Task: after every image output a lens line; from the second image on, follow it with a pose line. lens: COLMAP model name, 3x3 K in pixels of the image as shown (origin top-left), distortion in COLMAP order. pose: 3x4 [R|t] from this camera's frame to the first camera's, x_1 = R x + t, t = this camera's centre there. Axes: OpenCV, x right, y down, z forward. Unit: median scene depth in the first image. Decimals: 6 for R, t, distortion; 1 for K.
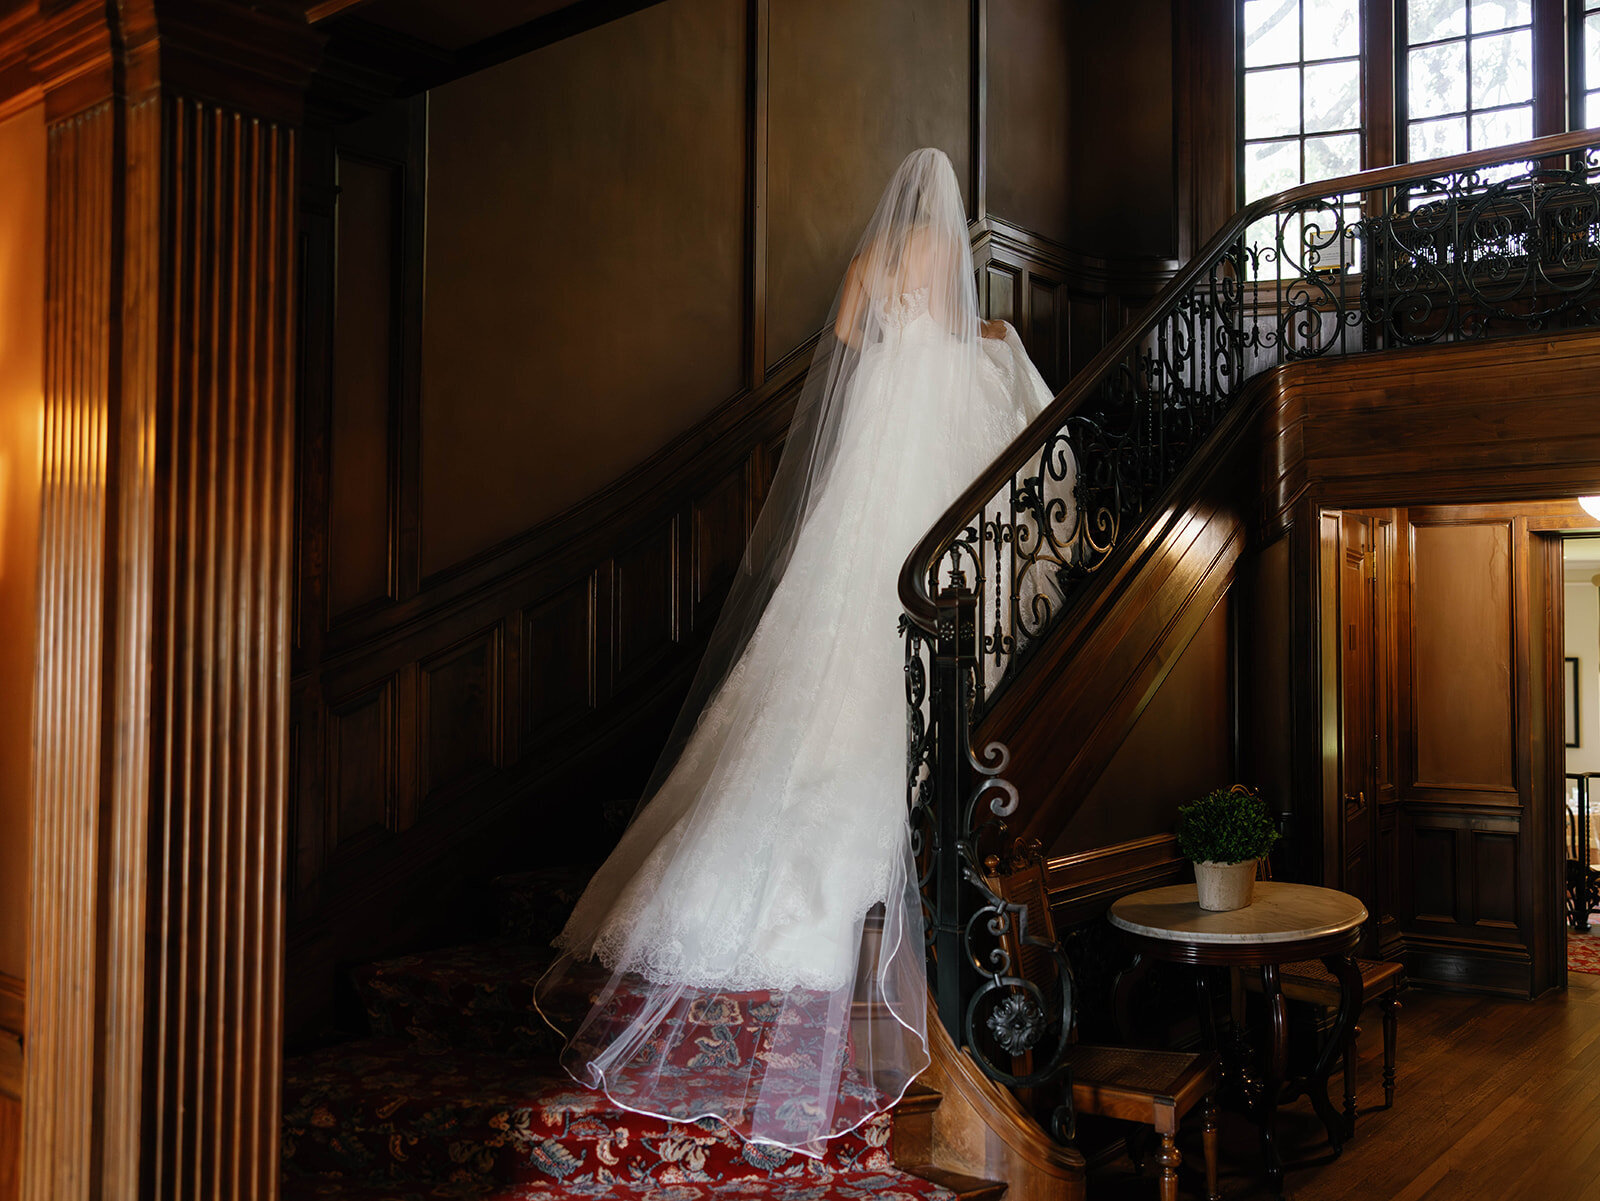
lens RADIAL K [[1515.3, 0, 867.0], [0, 1515.3, 590.7], [0, 0, 1]] dist [0.004774, 0.005534]
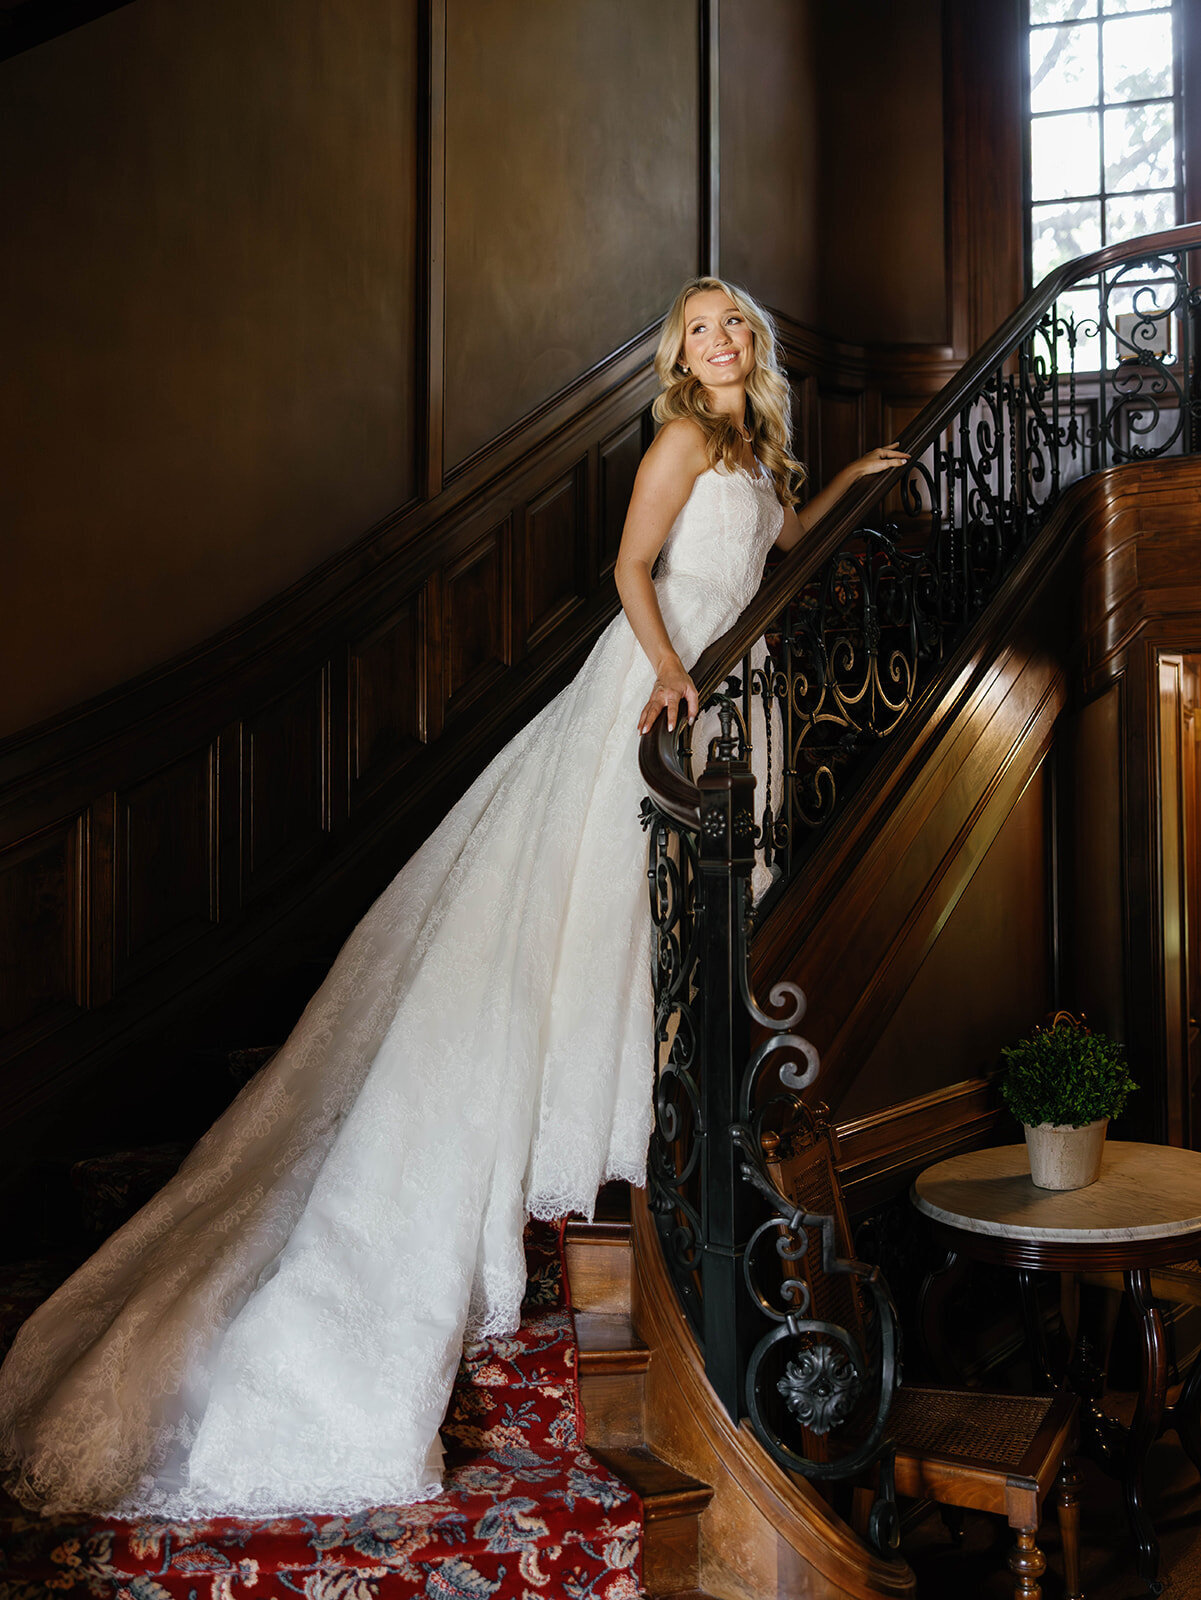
lens RADIAL K [[1682.4, 0, 601.3], [0, 1682.4, 757.3], [0, 0, 1]] dist [-0.001093, 0.004710]
pose [[0.999453, -0.005618, 0.032584, -0.024294], [0.005590, 0.999984, 0.000955, -0.004662], [-0.032589, -0.000772, 0.999469, 0.224640]]
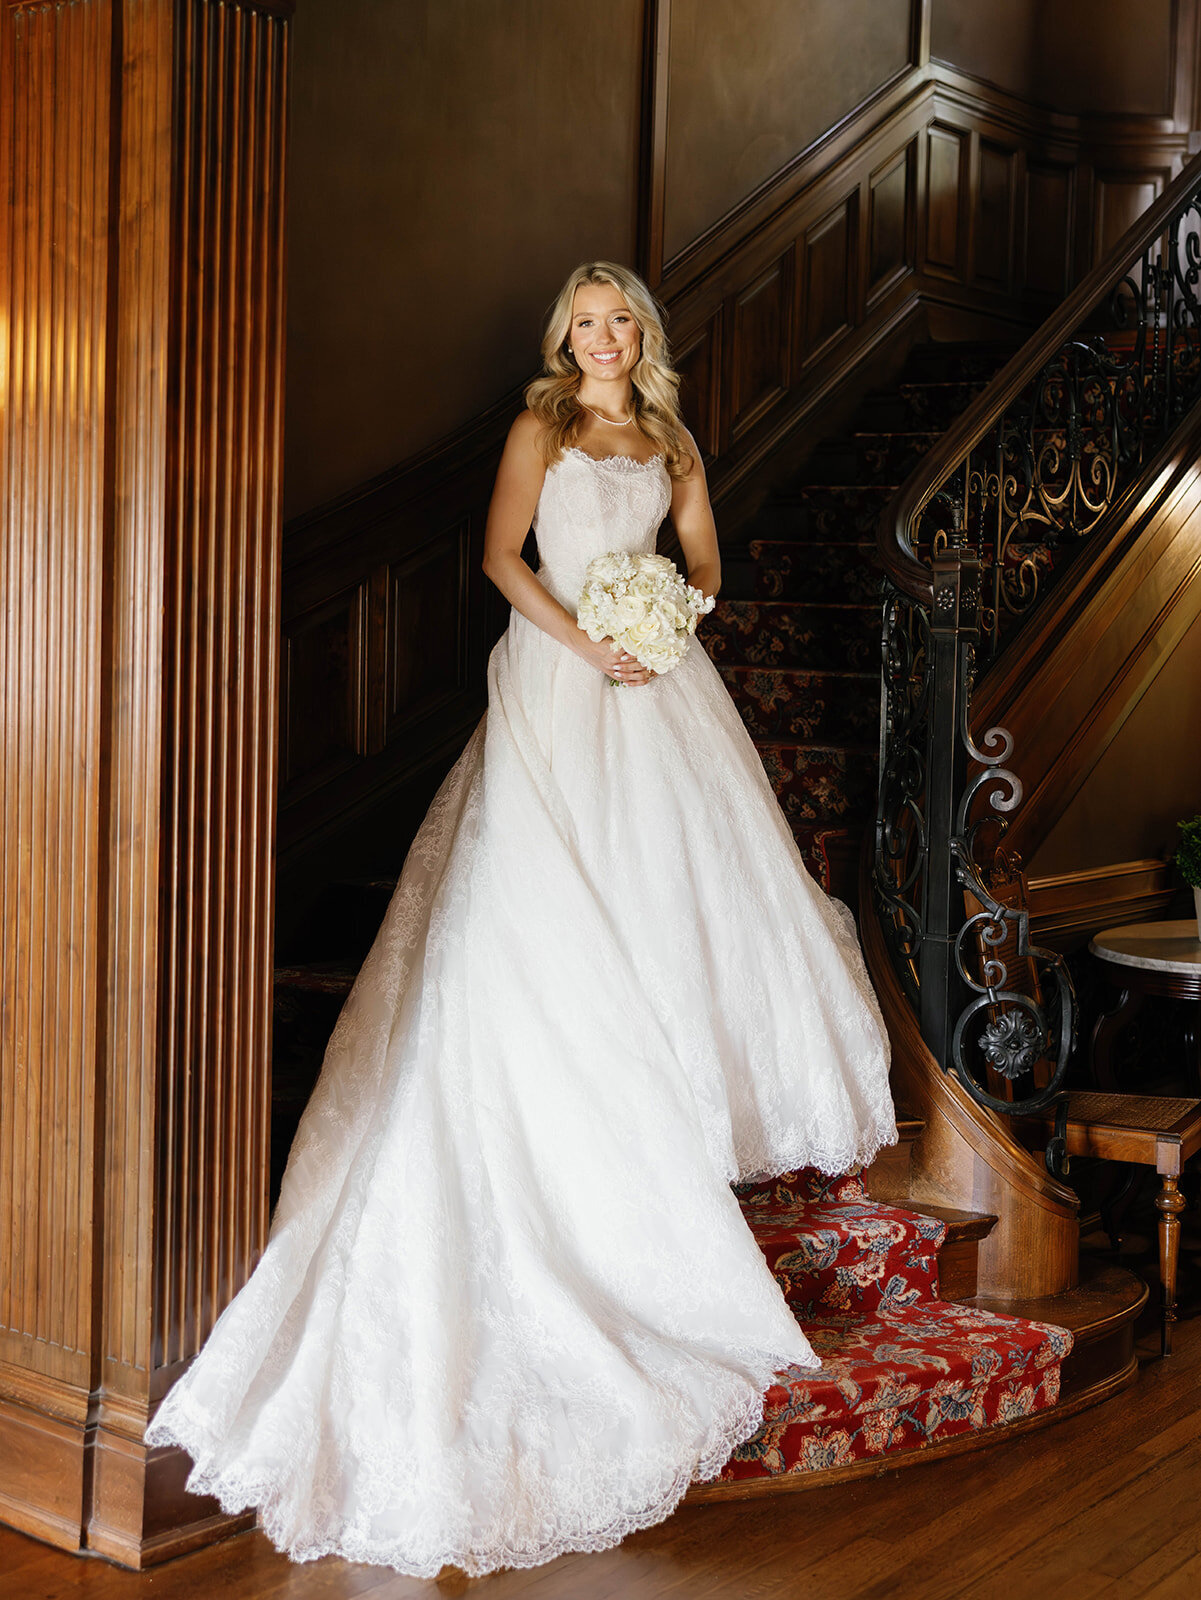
lens RADIAL K [[2297.2, 0, 637.1], [0, 2297.2, 763.3], [0, 0, 1]] dist [-0.006067, 0.030758]
pose [[0.999655, 0.021954, 0.014418, -0.139031], [-0.023137, 0.995869, 0.087809, 0.009148], [-0.012431, -0.088112, 0.996033, -0.311045]]
